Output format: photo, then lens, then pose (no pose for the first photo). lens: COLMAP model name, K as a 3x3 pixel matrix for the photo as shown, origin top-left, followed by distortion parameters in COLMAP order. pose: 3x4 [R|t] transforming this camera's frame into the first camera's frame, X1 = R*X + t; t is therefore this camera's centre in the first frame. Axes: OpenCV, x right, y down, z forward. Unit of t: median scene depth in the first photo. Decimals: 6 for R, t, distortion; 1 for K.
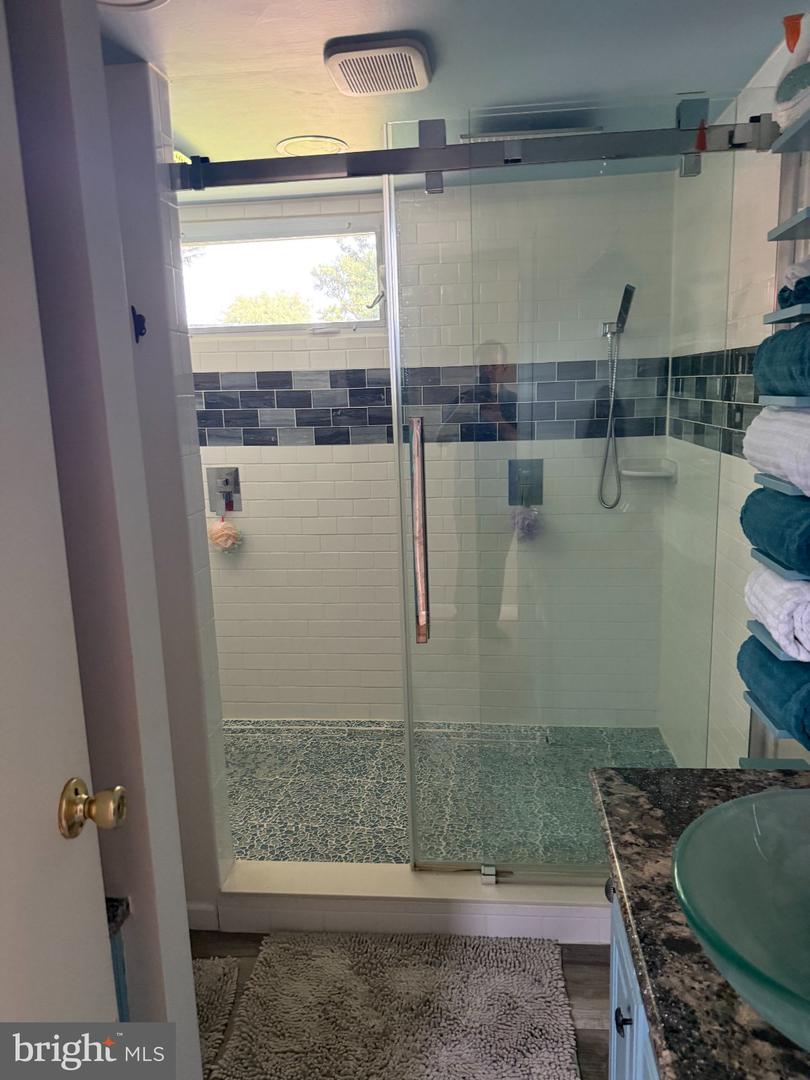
lens RADIAL K [[765.7, 0, 404.9], [0, 765.7, 536.8], [0, 0, 1]] dist [0.027370, -0.023522]
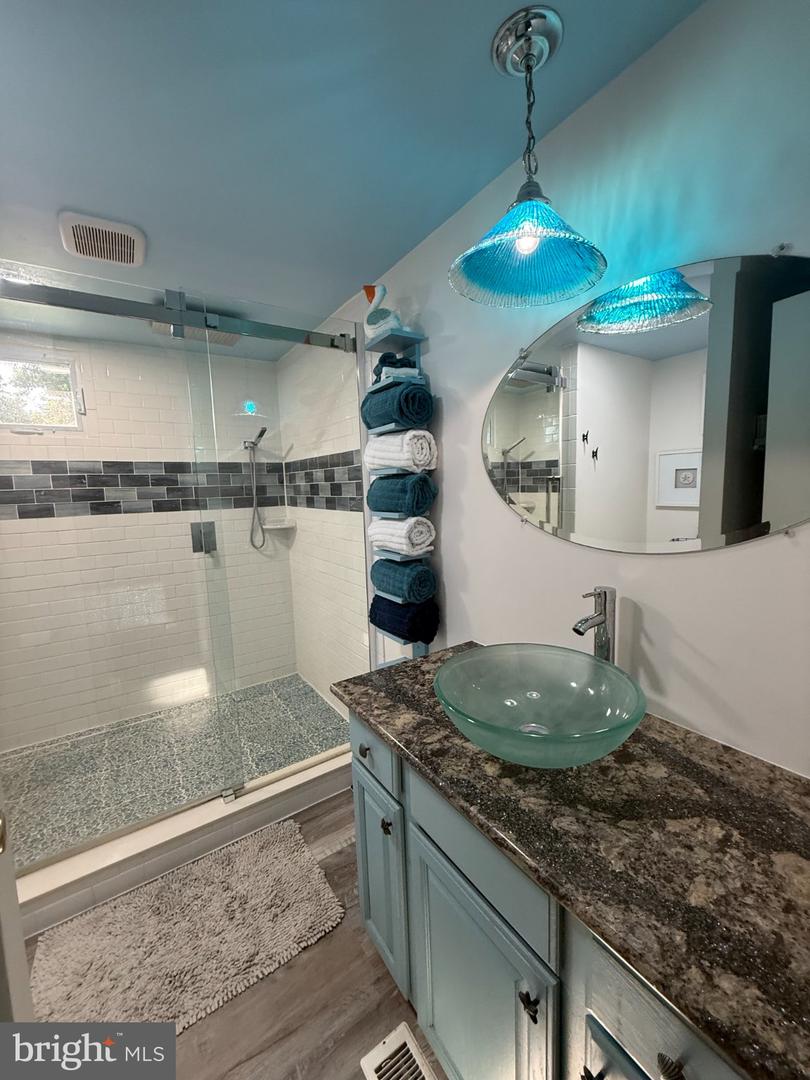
lens RADIAL K [[426.5, 0, 408.2], [0, 426.5, 535.5], [0, 0, 1]] dist [-0.008244, -0.000435]
pose [[0.757306, -0.060300, 0.650270, -0.091844], [0.126684, 0.990378, -0.055698, 0.026922], [-0.640655, 0.124559, 0.757659, 0.079216]]
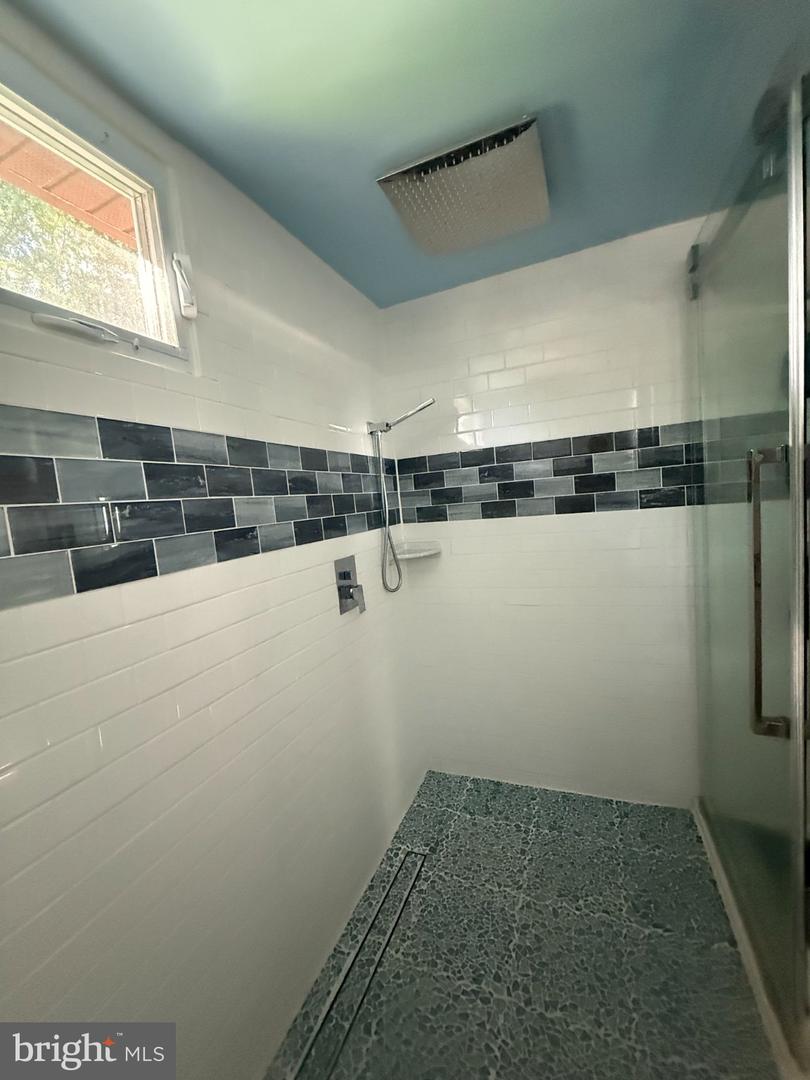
lens RADIAL K [[426.5, 0, 403.9], [0, 426.5, 530.9], [0, 0, 1]] dist [-0.008244, -0.000435]
pose [[0.274566, -0.060371, 0.959671, -0.292402], [0.258963, 0.965795, -0.013335, -0.108677], [-0.926041, 0.252181, 0.280808, 0.806063]]
